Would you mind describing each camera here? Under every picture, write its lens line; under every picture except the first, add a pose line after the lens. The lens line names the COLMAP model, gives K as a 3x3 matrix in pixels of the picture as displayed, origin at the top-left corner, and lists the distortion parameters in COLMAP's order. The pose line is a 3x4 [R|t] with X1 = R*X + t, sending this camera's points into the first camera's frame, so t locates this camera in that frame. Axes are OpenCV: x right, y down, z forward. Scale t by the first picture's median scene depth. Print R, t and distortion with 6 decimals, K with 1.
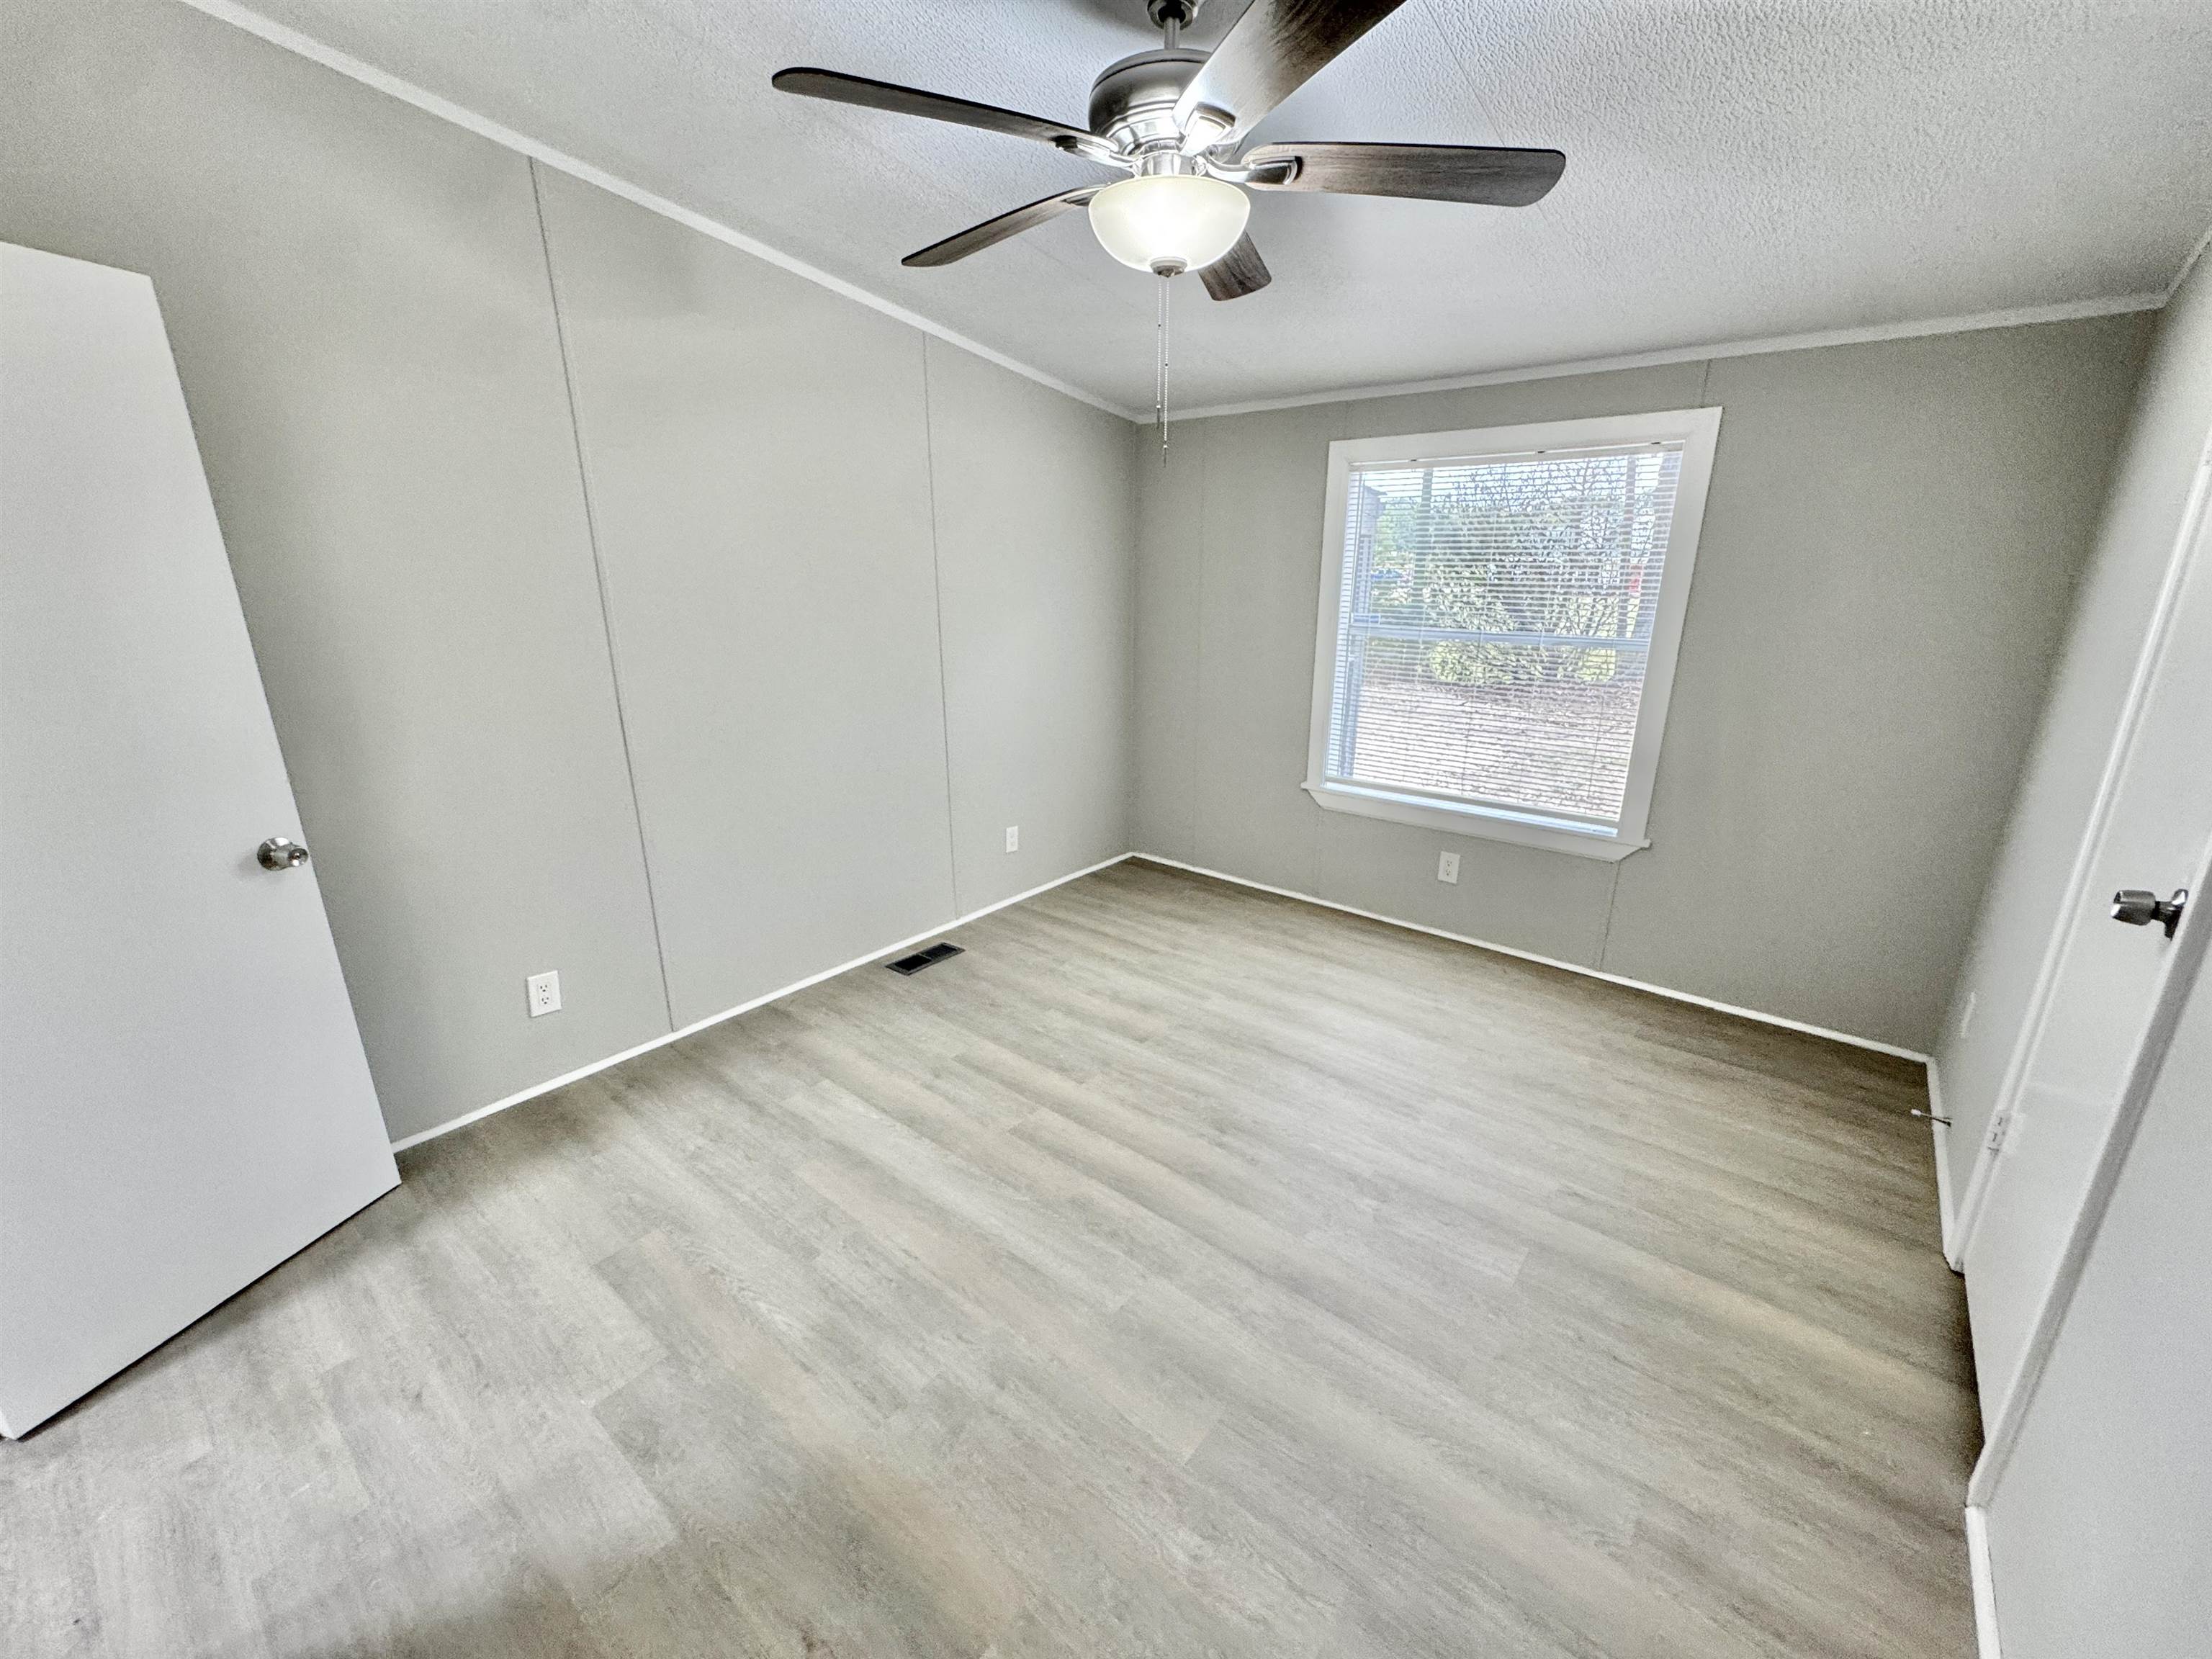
lens RADIAL K [[886.8, 0, 1110.9], [0, 886.8, 827.9], [0, 0, 1]] dist [-0.004048, 0.000537]
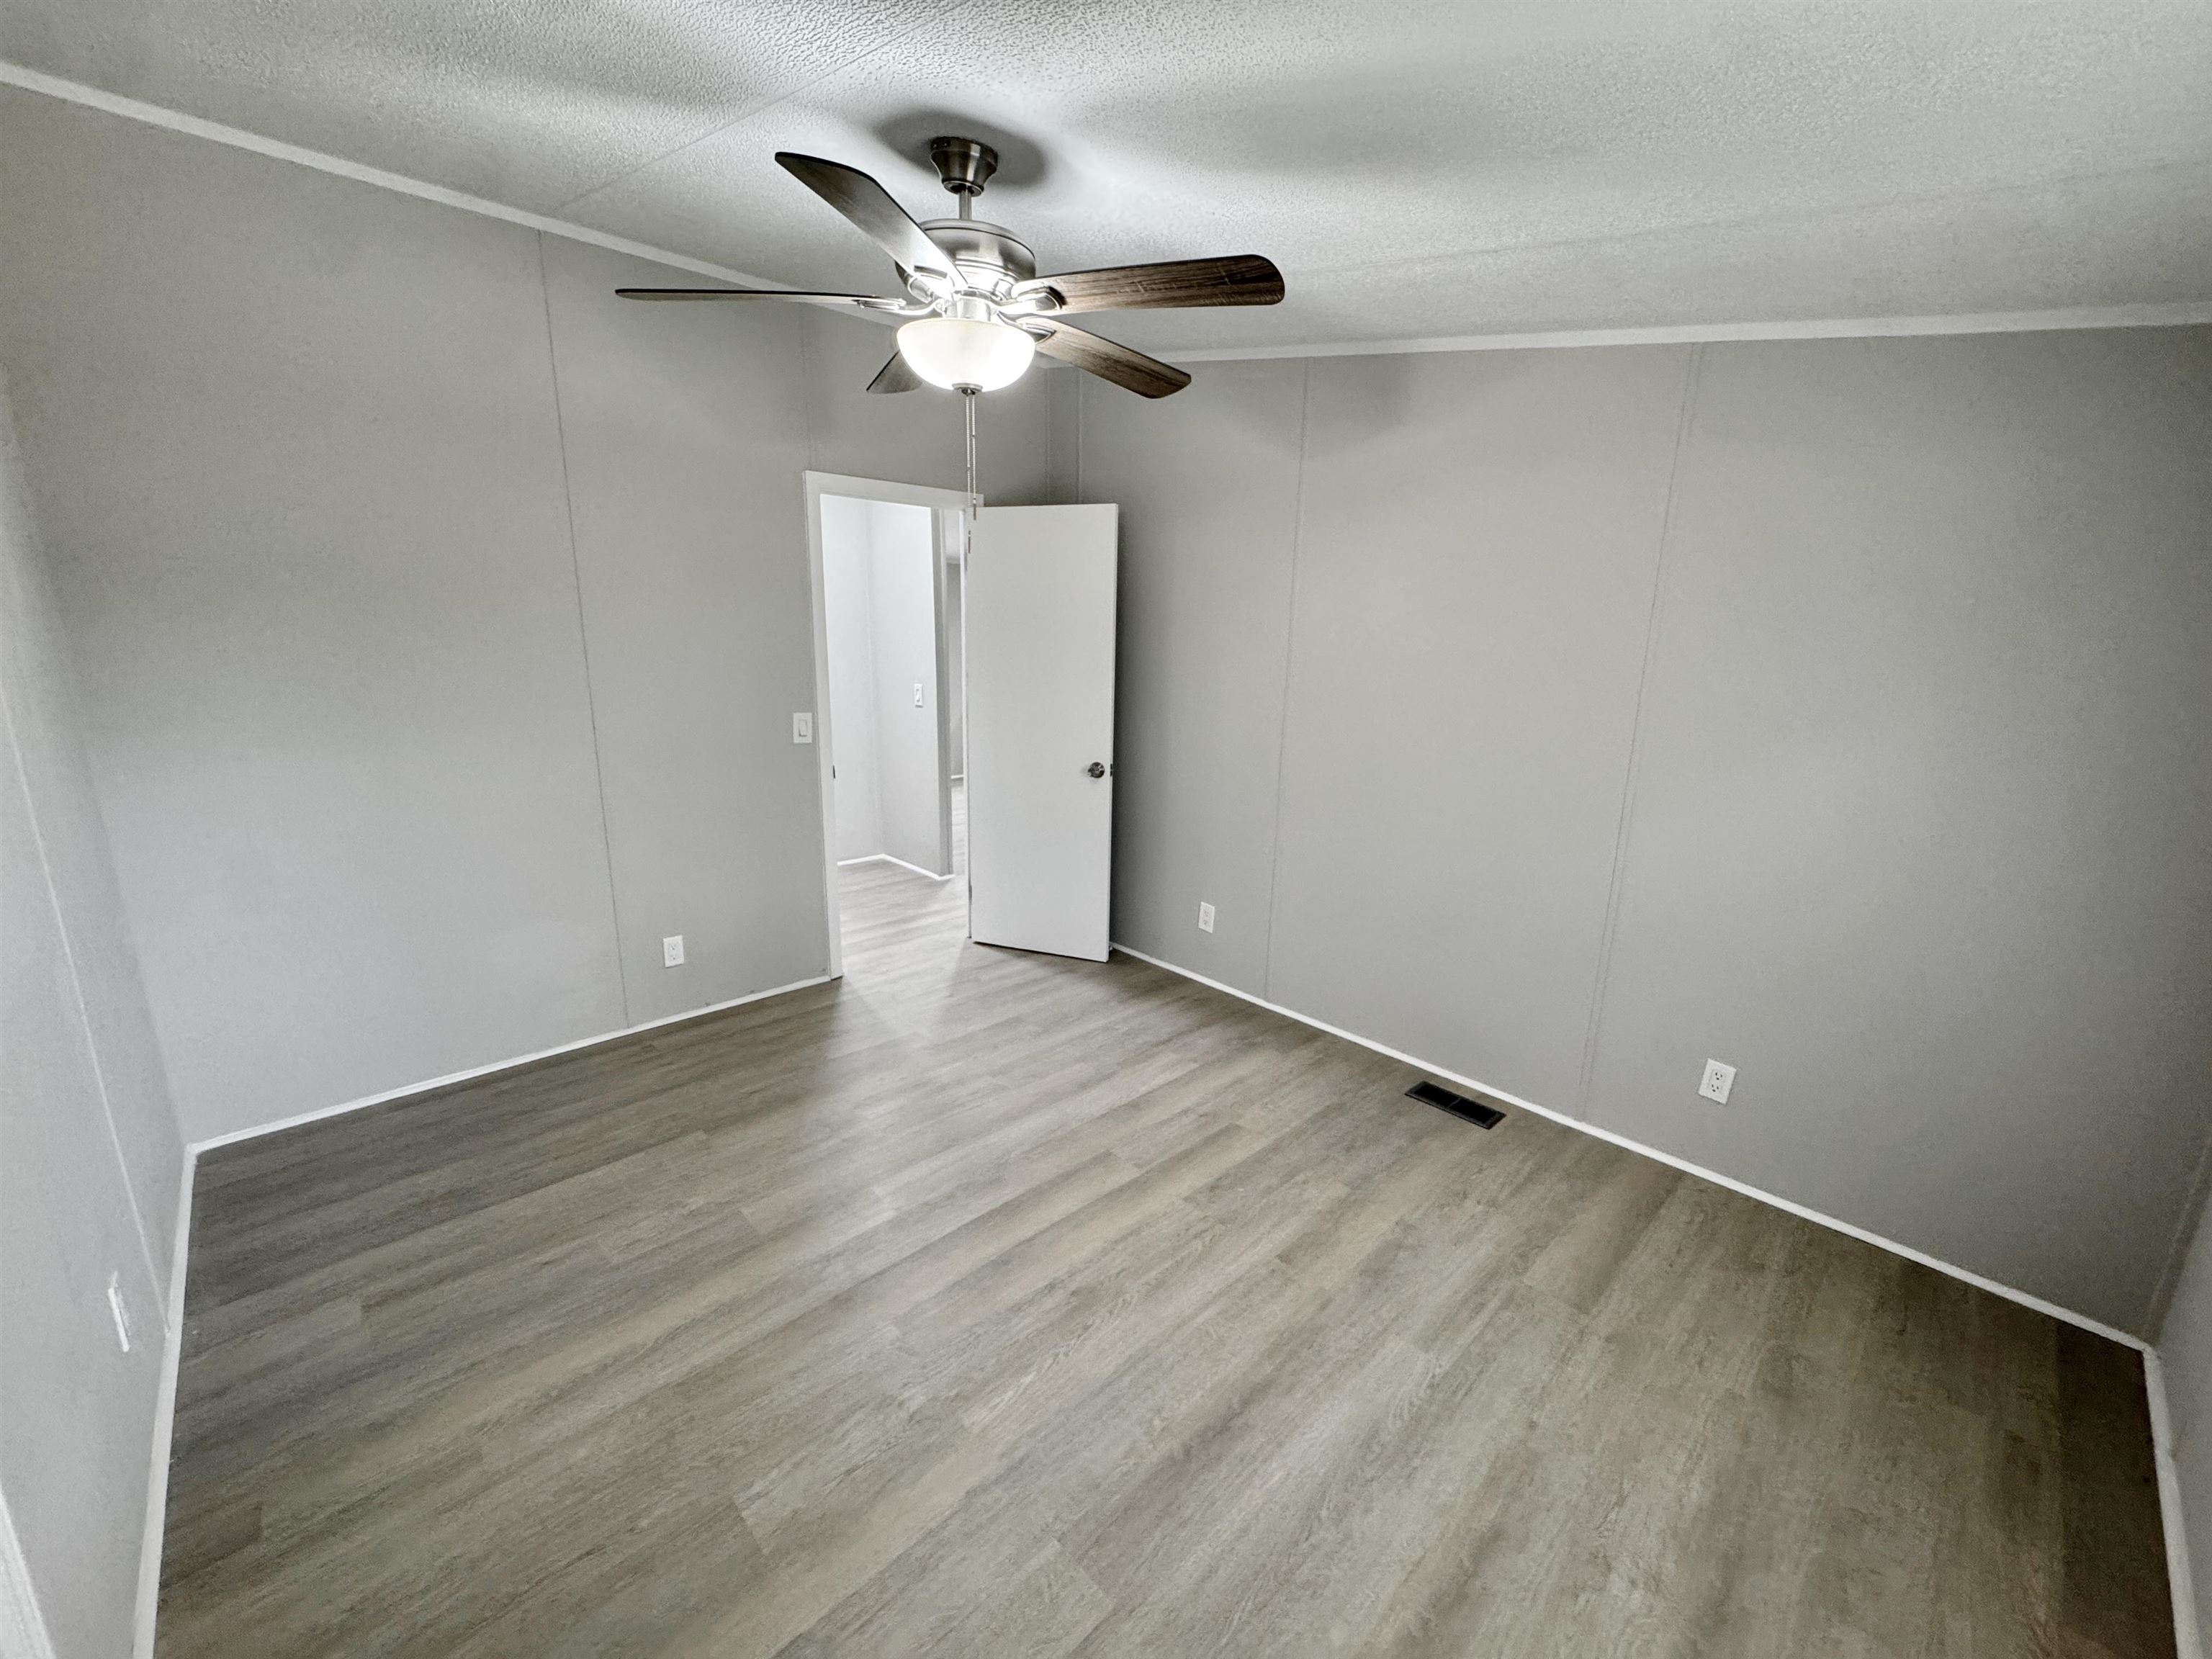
lens RADIAL K [[886.8, 0, 1110.9], [0, 886.8, 827.9], [0, 0, 1]] dist [-0.004048, 0.000537]
pose [[-0.120060, 0.220766, -0.967909, 0.797013], [-0.310629, 0.917654, 0.247834, -0.273246], [0.942919, 0.330415, -0.041597, 0.865143]]
